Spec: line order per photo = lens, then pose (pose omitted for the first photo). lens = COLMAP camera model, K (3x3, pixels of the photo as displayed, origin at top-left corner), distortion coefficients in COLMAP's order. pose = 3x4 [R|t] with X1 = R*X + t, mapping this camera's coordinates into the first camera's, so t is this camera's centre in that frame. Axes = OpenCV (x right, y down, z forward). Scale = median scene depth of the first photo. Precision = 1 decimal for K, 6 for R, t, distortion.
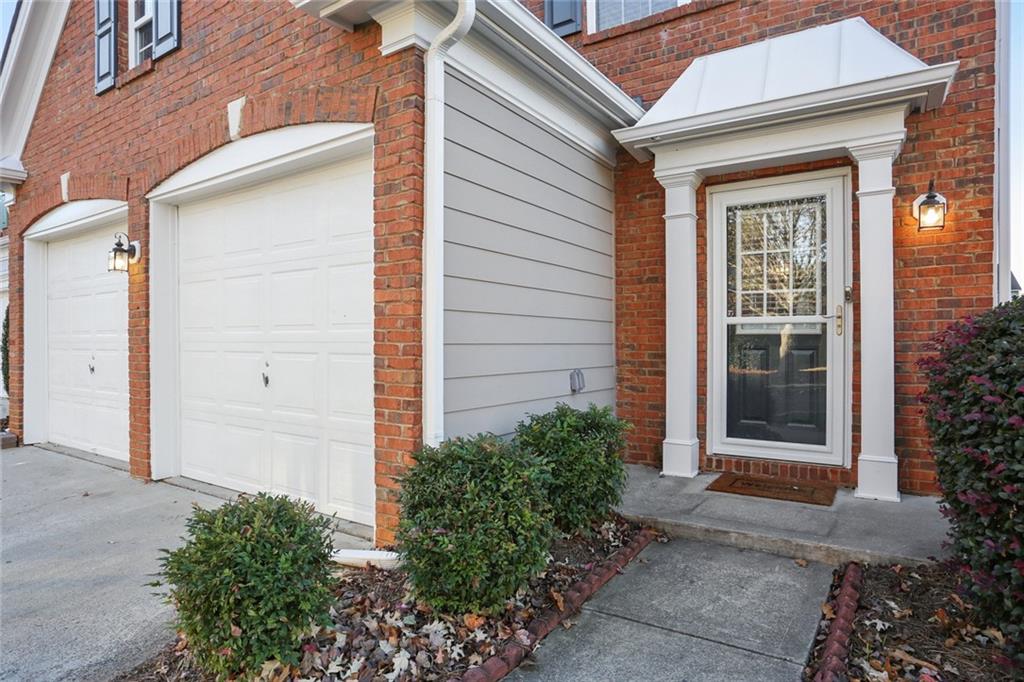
lens RADIAL K [[569.7, 0, 530.4], [0, 569.7, 321.7], [0, 0, 1]] dist [-0.020924, 0.004038]
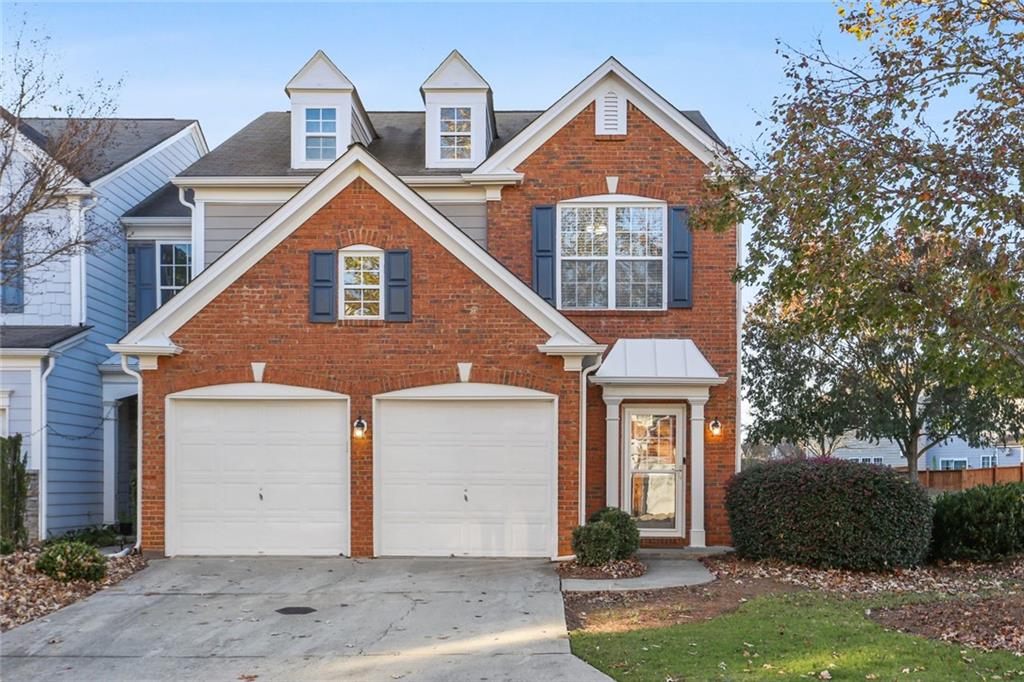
lens RADIAL K [[1158.4, 0, 514.3], [0, 1158.4, 341.4], [0, 0, 1]] dist [0.022969, 0.000000]
pose [[0.848218, 0.072762, 0.524626, -2.457698], [-0.027317, 0.995210, -0.093863, -0.069049], [-0.528943, 0.065286, 0.846143, -2.567426]]
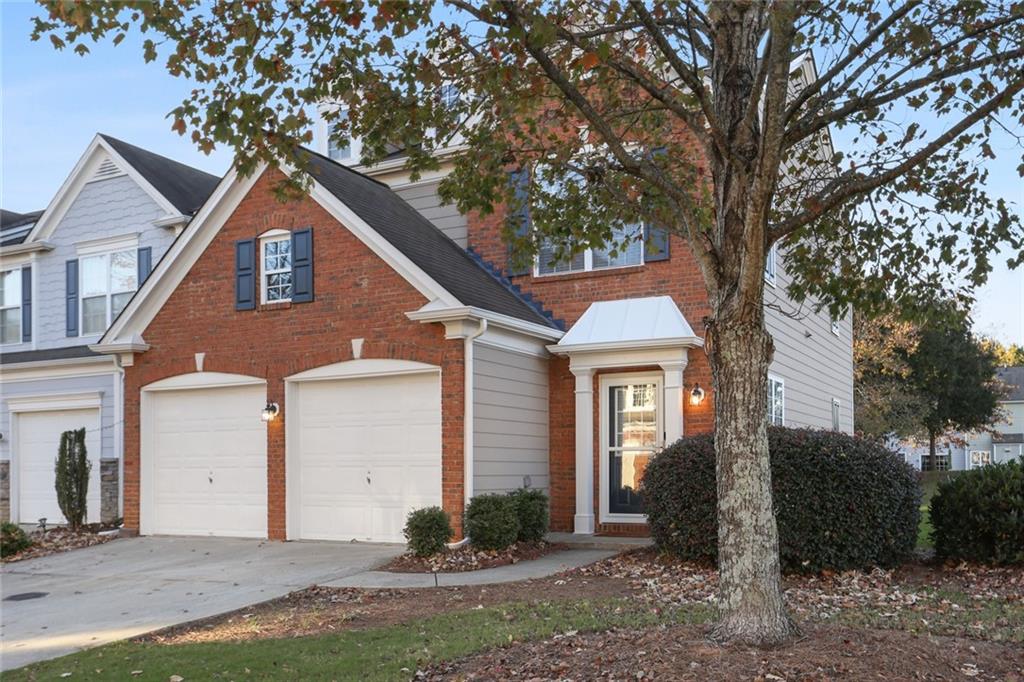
lens RADIAL K [[948.3, 0, 523.7], [0, 948.3, 363.8], [0, 0, 1]] dist [-0.001513, 0.000000]
pose [[0.996839, 0.006316, 0.079194, -0.186866], [-0.000237, 0.997067, -0.076538, -0.045666], [-0.079445, 0.076277, 0.993917, -2.218401]]
